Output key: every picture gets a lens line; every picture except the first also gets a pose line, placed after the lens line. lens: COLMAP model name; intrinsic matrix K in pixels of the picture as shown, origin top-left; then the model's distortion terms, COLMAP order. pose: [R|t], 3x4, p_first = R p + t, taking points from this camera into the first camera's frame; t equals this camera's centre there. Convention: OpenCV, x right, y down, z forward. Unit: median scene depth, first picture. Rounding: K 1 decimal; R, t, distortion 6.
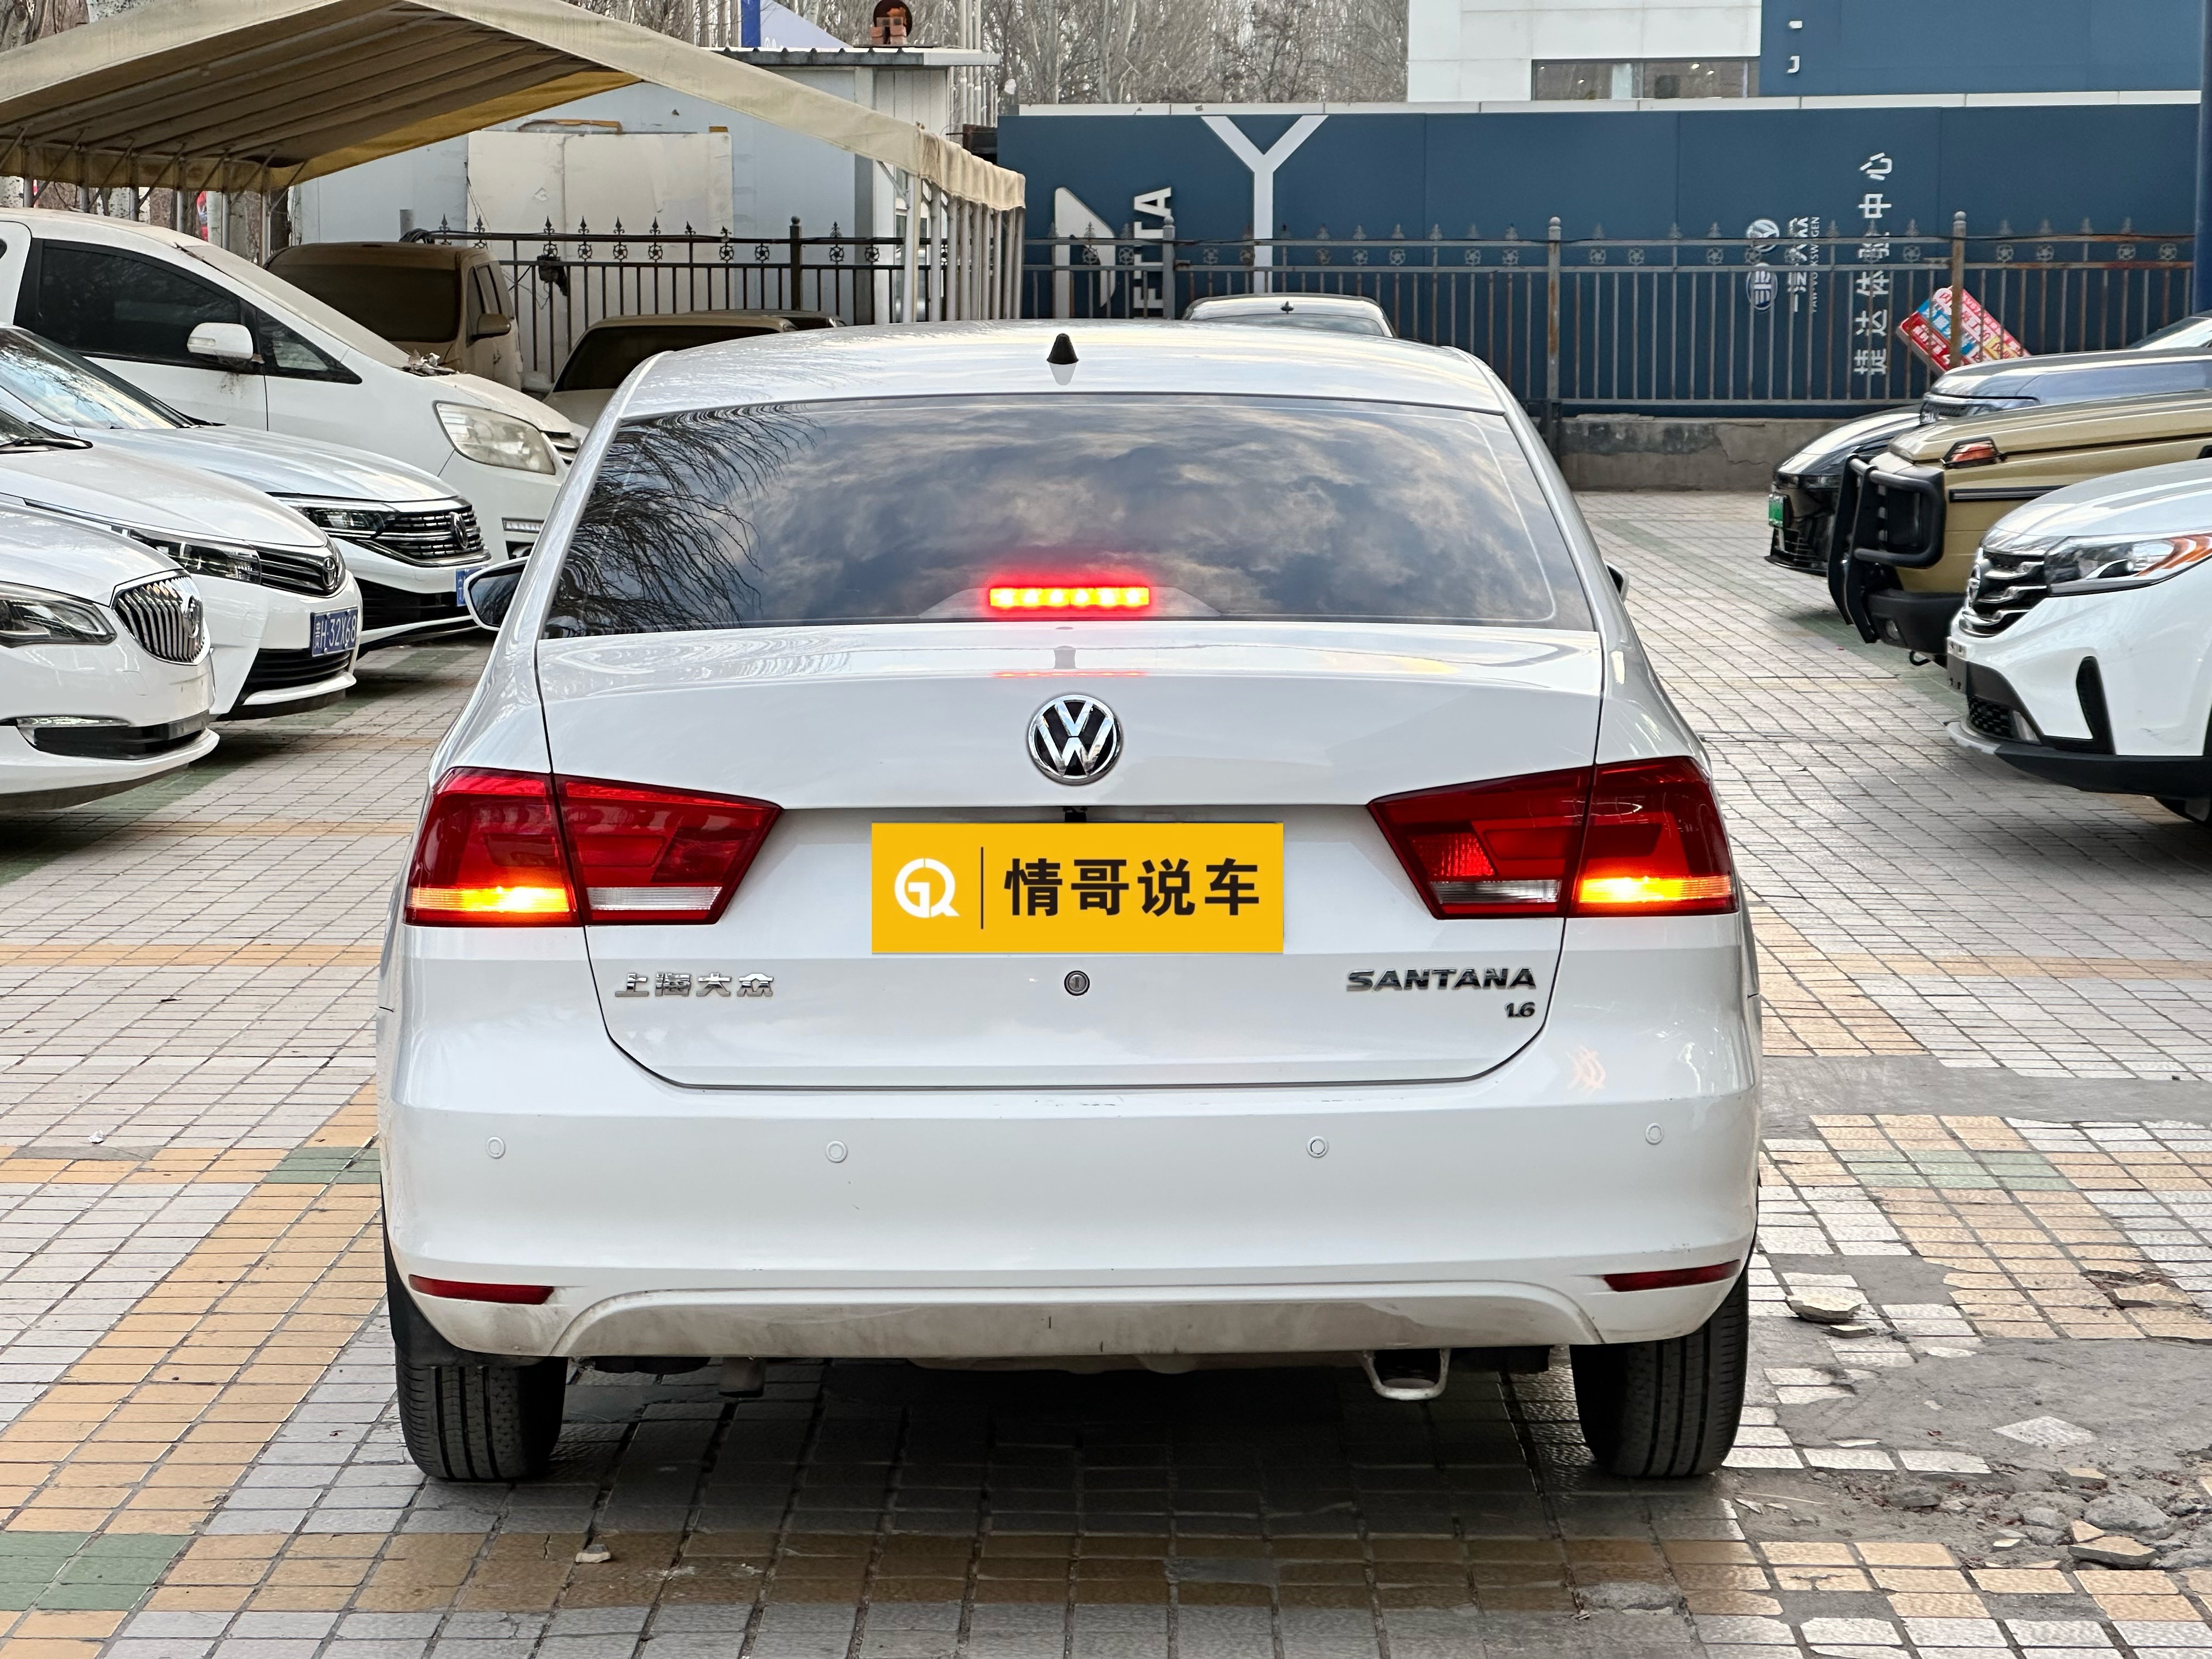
lens RADIAL K [[5093.3, 0, 1113.2], [0, 5093.3, 821.4], [0, 0, 1]] dist [0.289970, 0.000000]
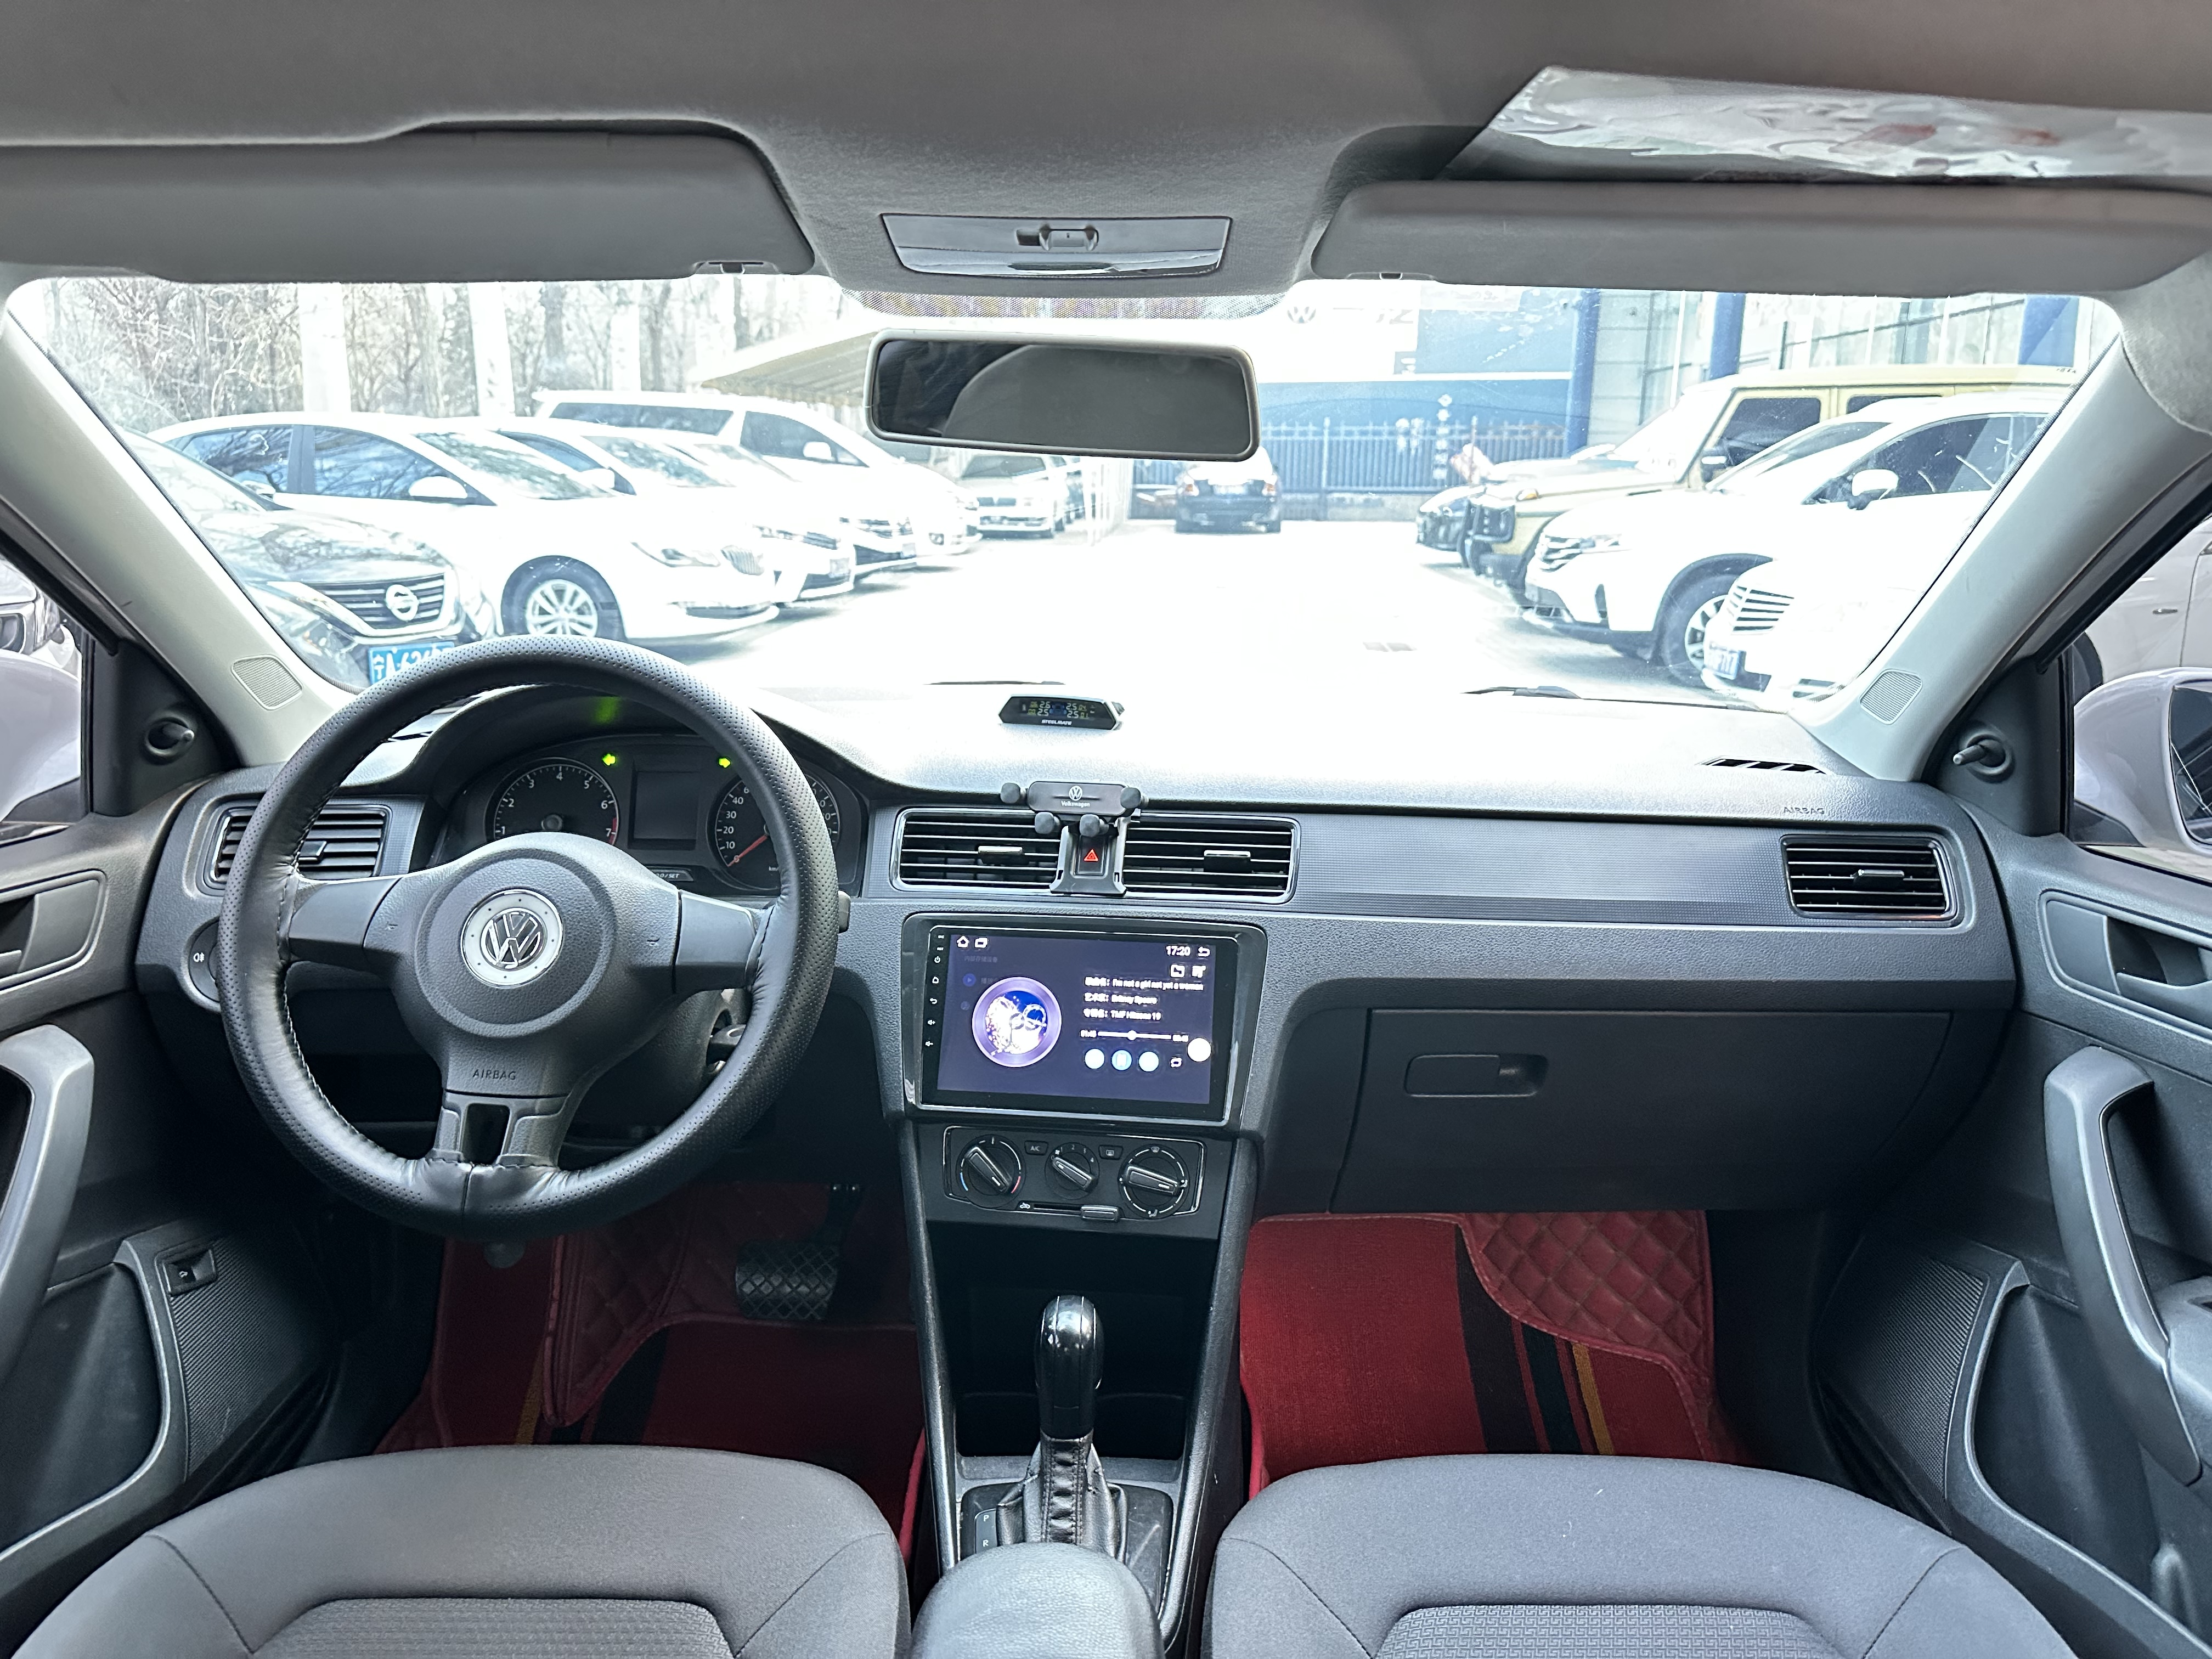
lens RADIAL K [[1575.0, 0, 1100.4], [0, 1575.0, 847.1], [0, 0, 1]] dist [0.040034, -0.007810]
pose [[0.999102, 0.016776, -0.038915, 0.002195], [-0.011320, 0.990591, 0.136389, -0.006707], [0.040837, -0.135826, 0.989891, 0.197447]]
